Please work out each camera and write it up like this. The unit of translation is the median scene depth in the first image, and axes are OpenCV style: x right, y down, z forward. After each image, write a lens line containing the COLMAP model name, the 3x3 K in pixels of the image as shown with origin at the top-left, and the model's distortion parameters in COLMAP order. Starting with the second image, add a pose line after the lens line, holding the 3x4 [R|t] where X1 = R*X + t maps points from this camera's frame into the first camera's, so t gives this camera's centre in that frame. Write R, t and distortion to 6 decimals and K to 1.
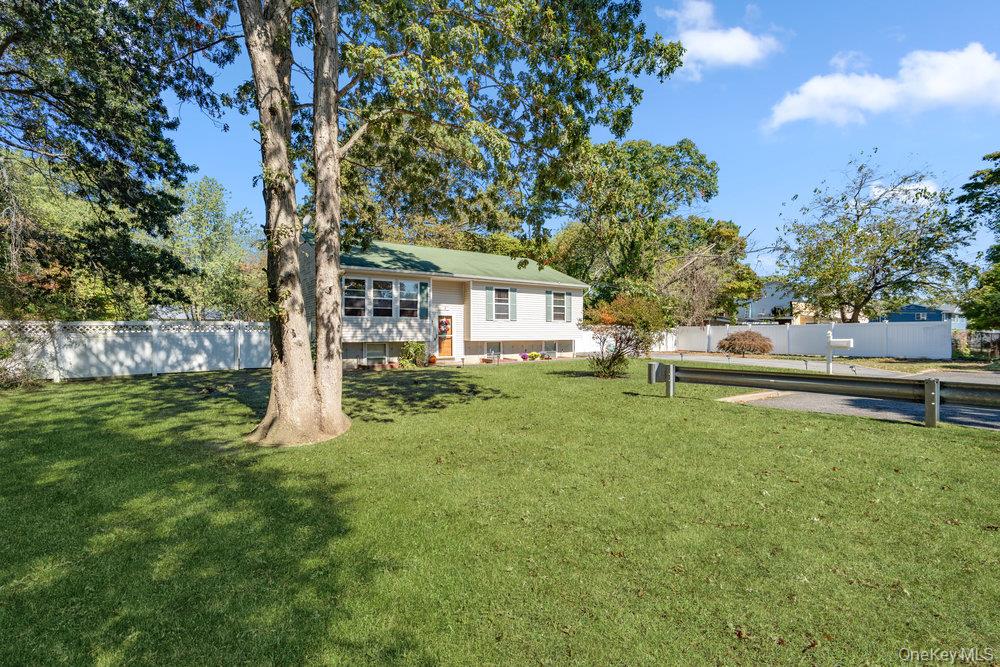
lens RADIAL K [[460.9, 0, 500.0], [0, 460.9, 333.5], [0, 0, 1]] dist [0.000464, -0.000186]
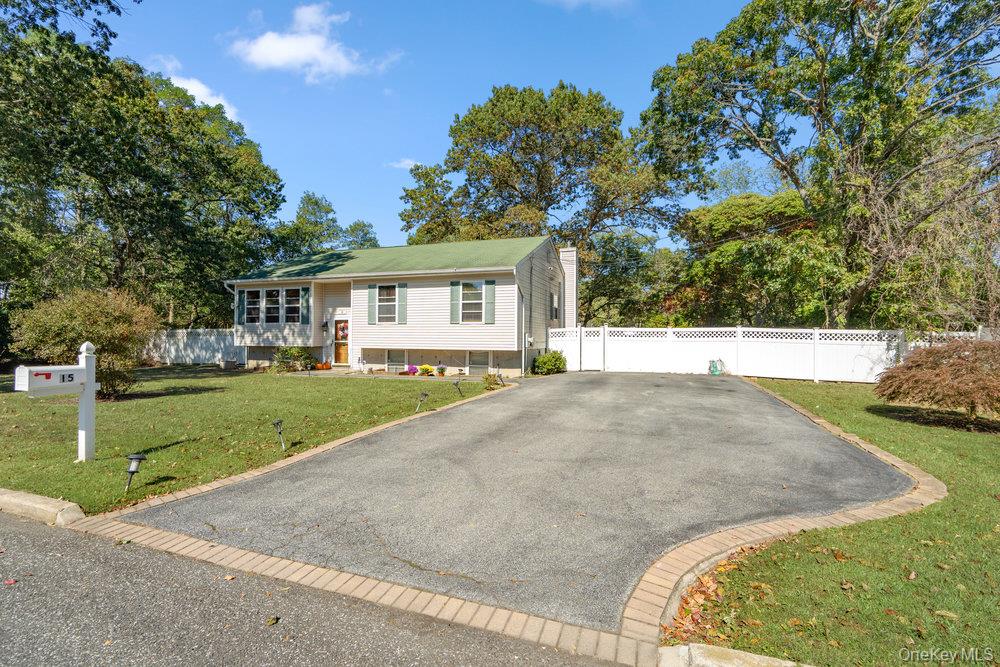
lens RADIAL K [[460.9, 0, 500.0], [0, 460.9, 333.5], [0, 0, 1]] dist [0.000464, -0.000186]
pose [[0.571335, -0.005675, -0.820698, 0.891351], [-0.010638, 0.999841, -0.014319, -0.001970], [0.820648, 0.016911, 0.571183, 0.787921]]
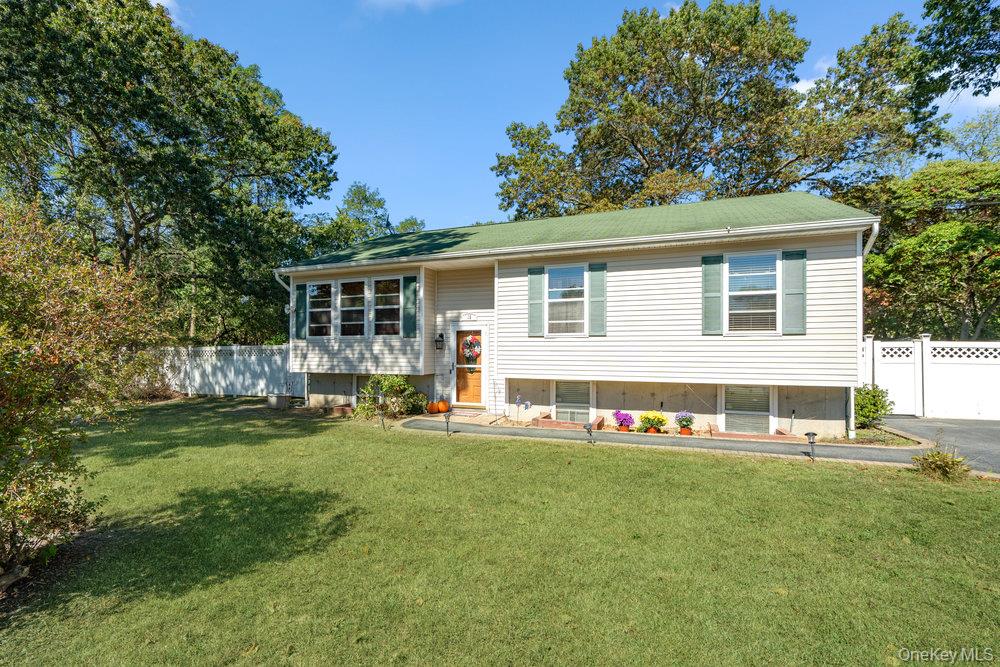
lens RADIAL K [[466.5, 0, 499.0], [0, 466.5, 352.1], [0, 0, 1]] dist [-0.000779, 0.000058]
pose [[0.536982, -0.000315, -0.843594, 0.408625], [-0.009287, 0.999937, -0.006285, -0.010001], [0.843542, 0.011210, 0.536945, 0.782577]]
